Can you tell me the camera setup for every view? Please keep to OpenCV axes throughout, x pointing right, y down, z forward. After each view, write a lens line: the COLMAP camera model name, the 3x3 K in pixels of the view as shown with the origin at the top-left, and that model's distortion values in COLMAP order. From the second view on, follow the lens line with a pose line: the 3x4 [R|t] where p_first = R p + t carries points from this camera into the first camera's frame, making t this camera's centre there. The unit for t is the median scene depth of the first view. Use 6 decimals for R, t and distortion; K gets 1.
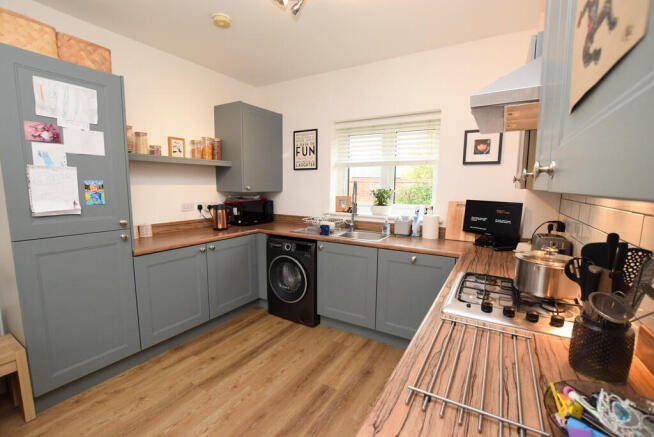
lens RADIAL K [[288.5, 0, 327.0], [0, 288.5, 221.8], [0, 0, 1]] dist [-0.023261, 0.000010]
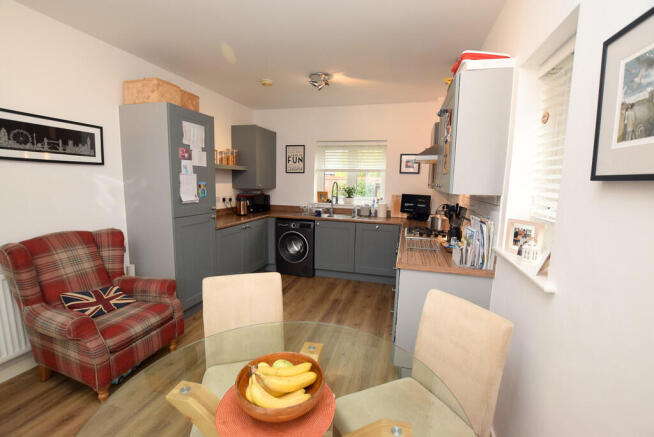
lens RADIAL K [[288.5, 0, 327.0], [0, 288.5, 221.8], [0, 0, 1]] dist [-0.023261, 0.000010]
pose [[0.964639, -0.026480, 0.262240, -0.367273], [0.021994, 0.999557, 0.020029, 0.042147], [-0.262654, -0.013553, 0.964795, -0.502145]]
